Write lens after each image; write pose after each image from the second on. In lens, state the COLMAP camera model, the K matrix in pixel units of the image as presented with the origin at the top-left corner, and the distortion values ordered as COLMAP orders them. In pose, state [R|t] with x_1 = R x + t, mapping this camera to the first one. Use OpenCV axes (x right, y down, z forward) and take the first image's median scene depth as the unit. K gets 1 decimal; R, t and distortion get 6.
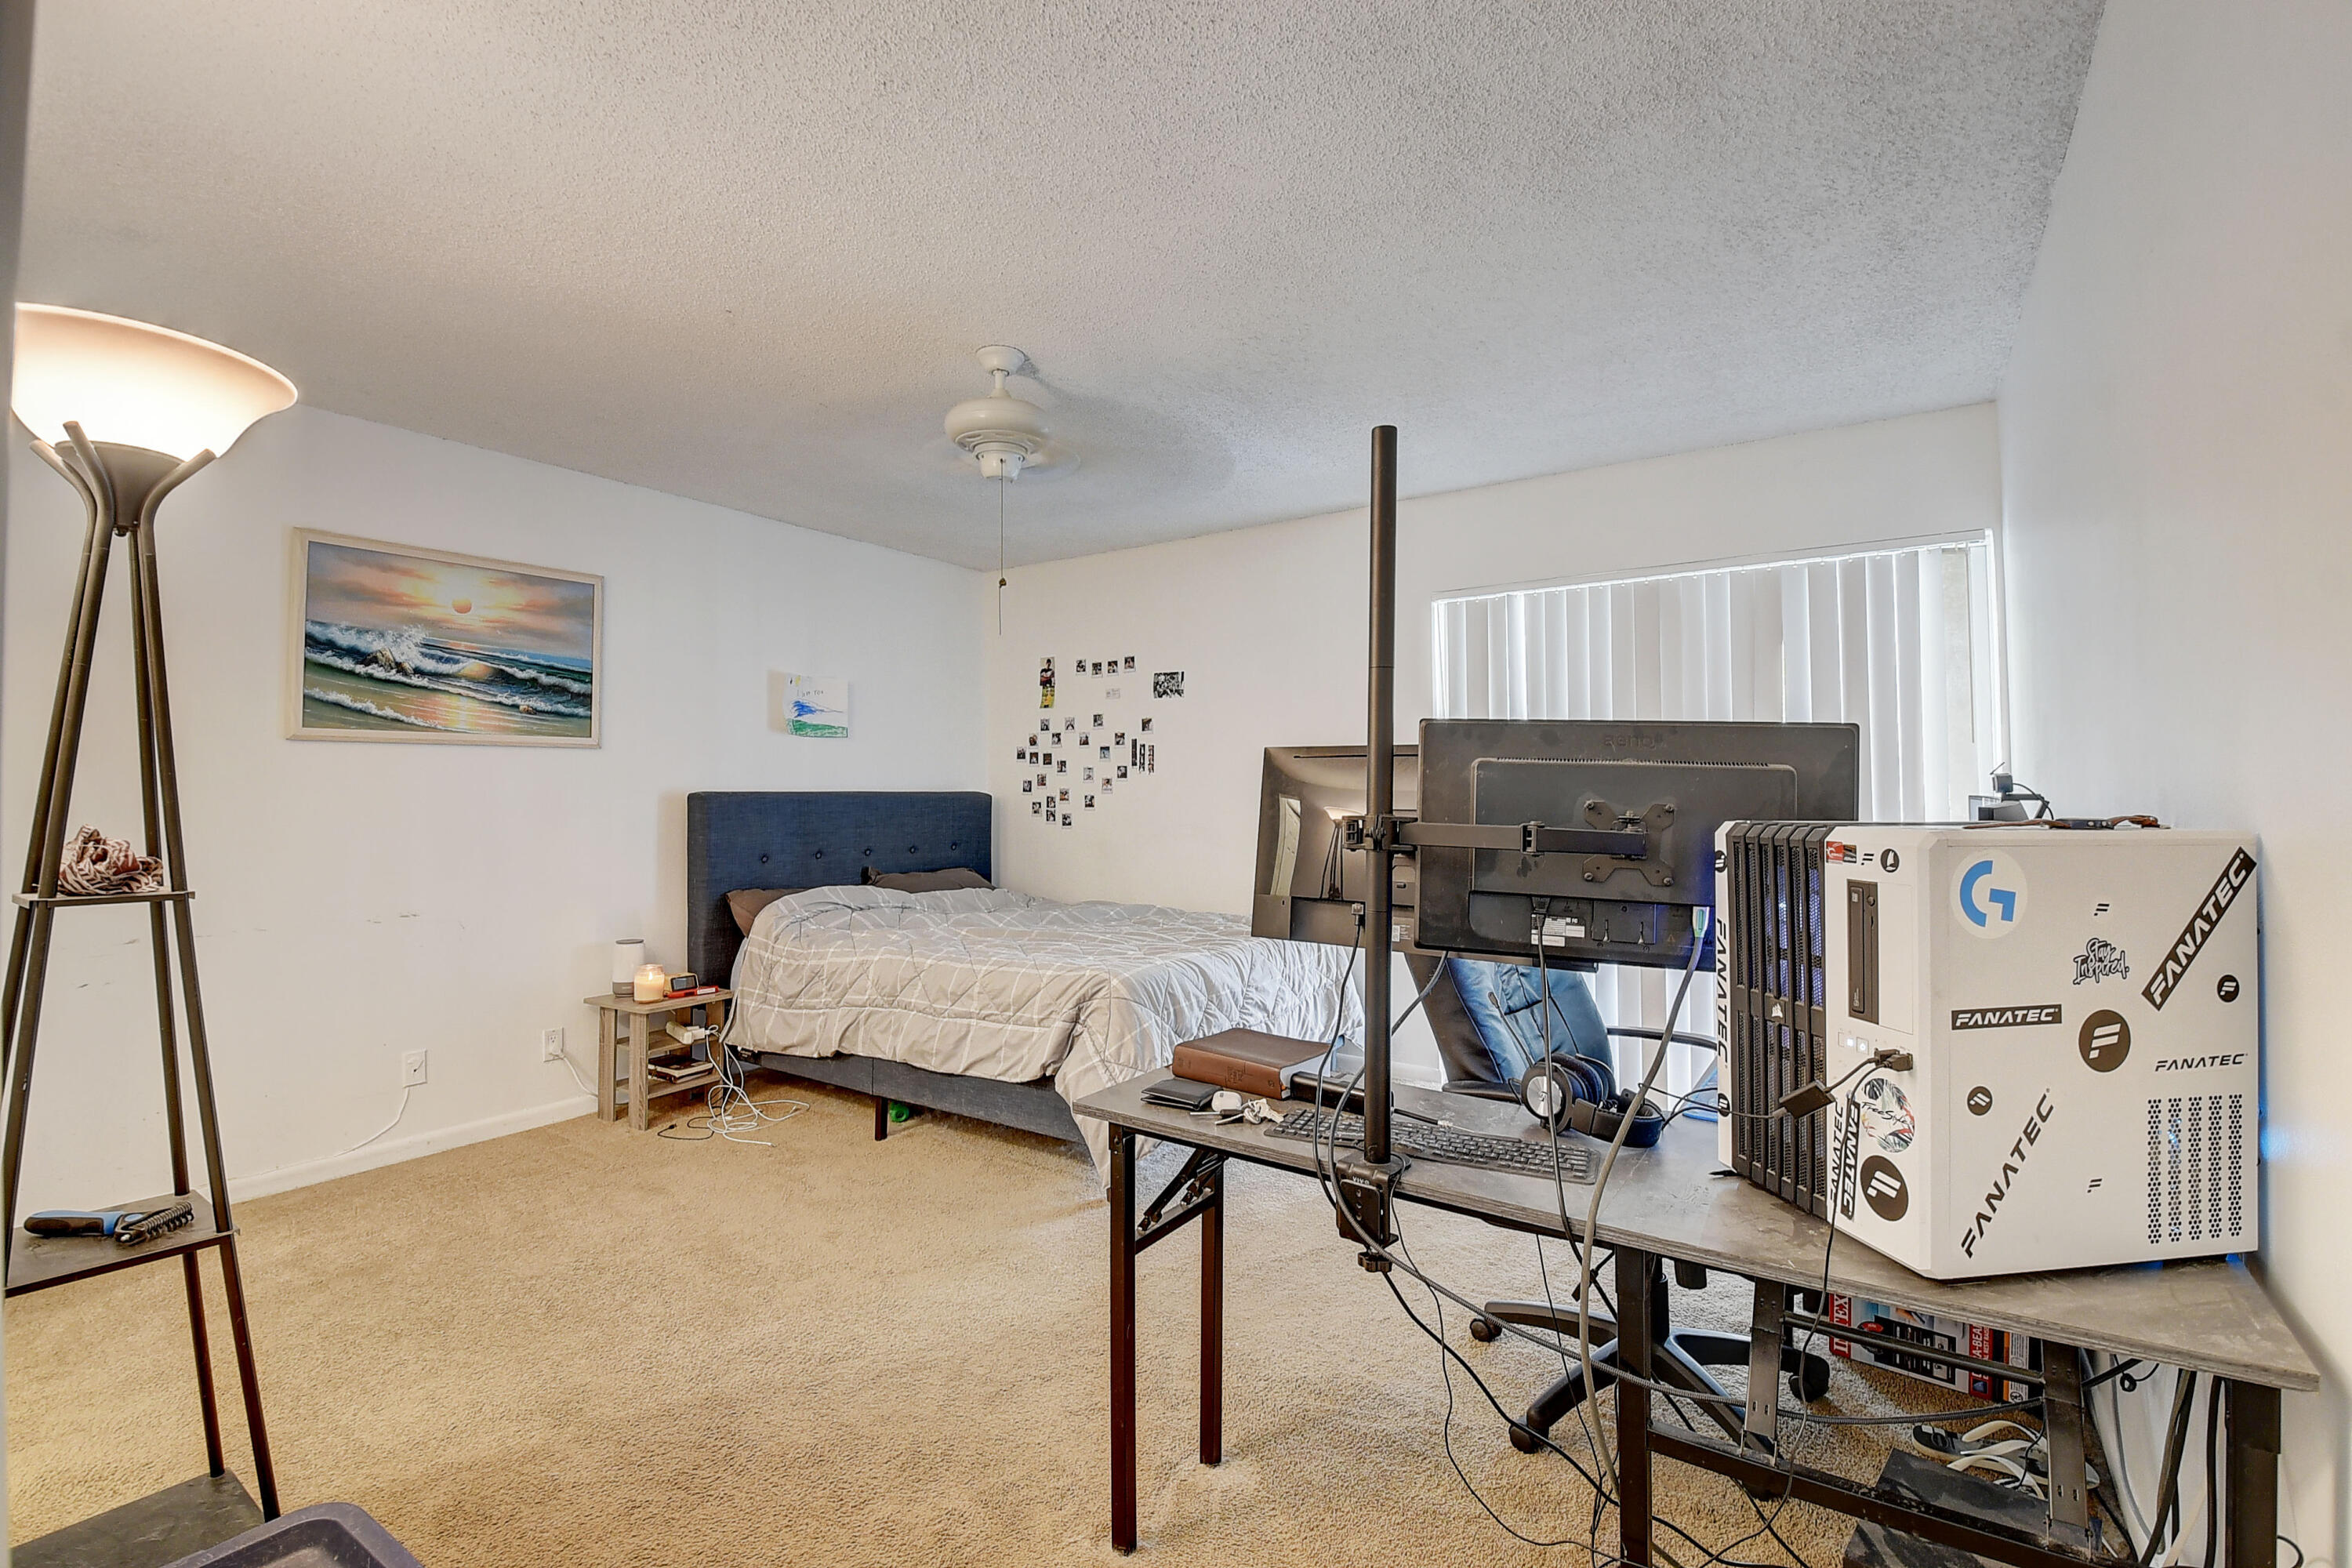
lens RADIAL K [[1057.2, 0, 1177.6], [0, 1057.2, 754.6], [0, 0, 1]] dist [0.030496, -0.037534]
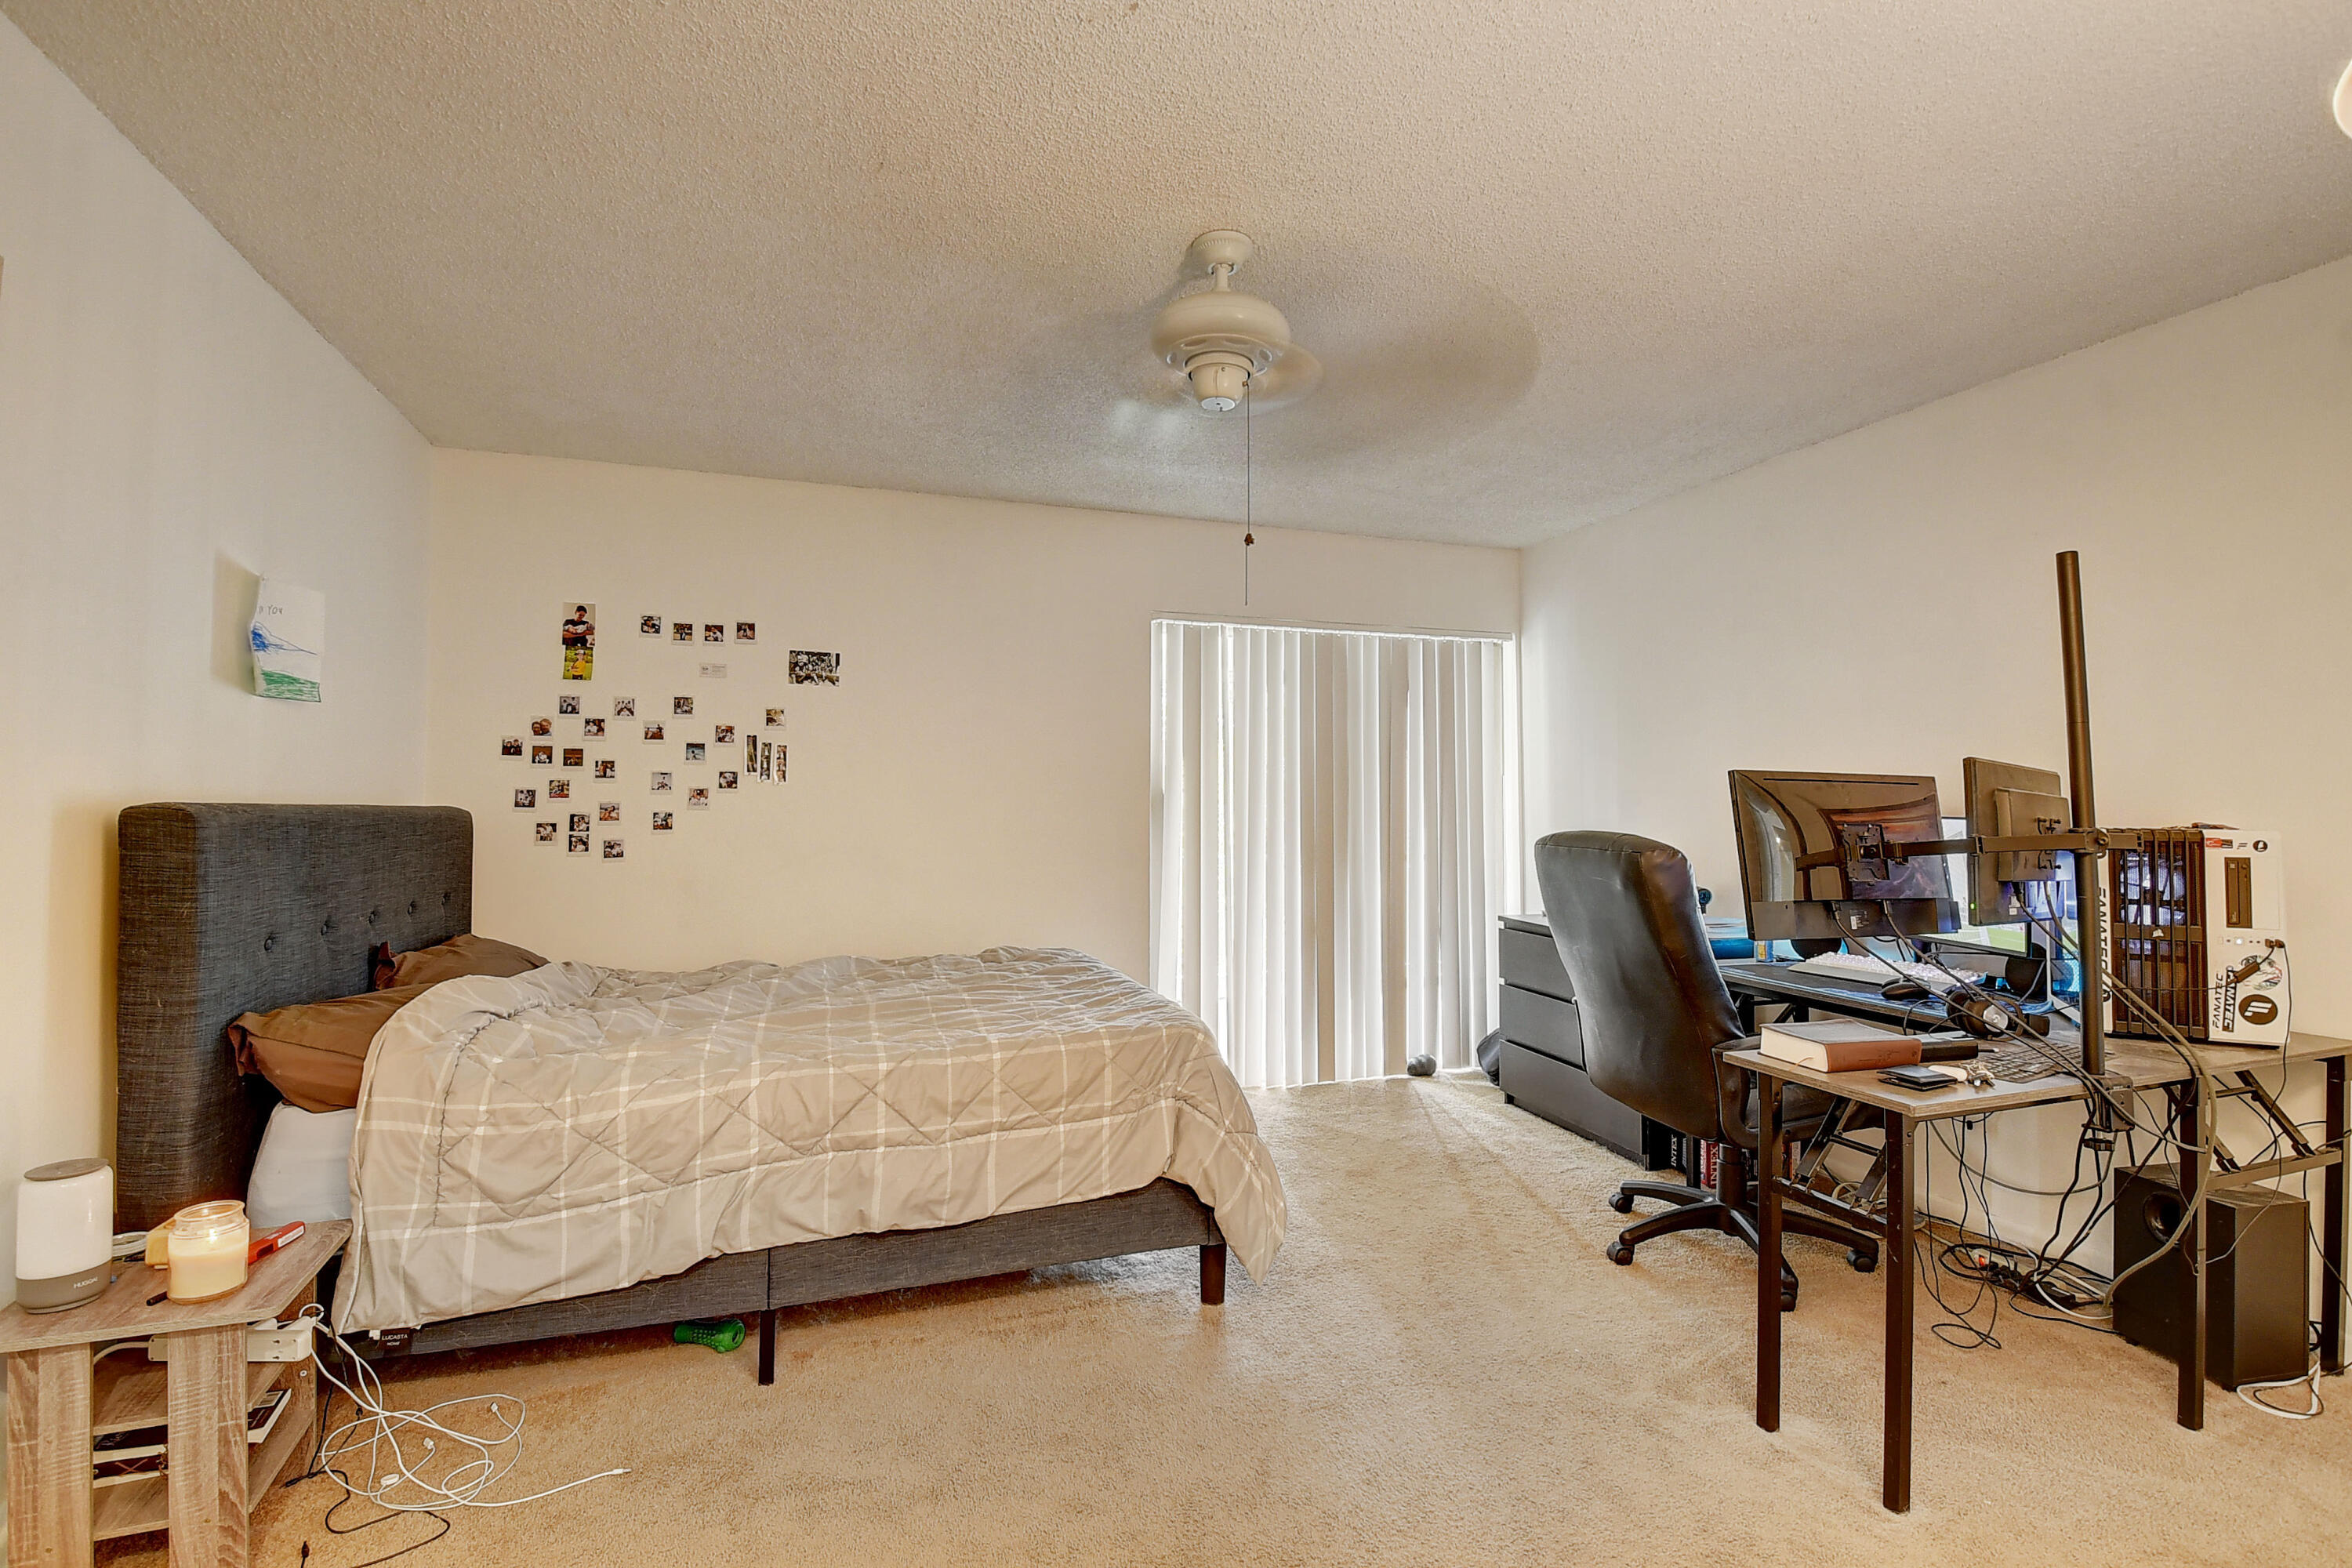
lens RADIAL K [[1057.2, 0, 1177.6], [0, 1057.2, 754.6], [0, 0, 1]] dist [0.030496, -0.037534]
pose [[0.585196, 0.043435, 0.809728, -0.464336], [-0.031839, 0.999025, -0.030580, 0.011530], [-0.810267, -0.007886, 0.586008, 0.326525]]
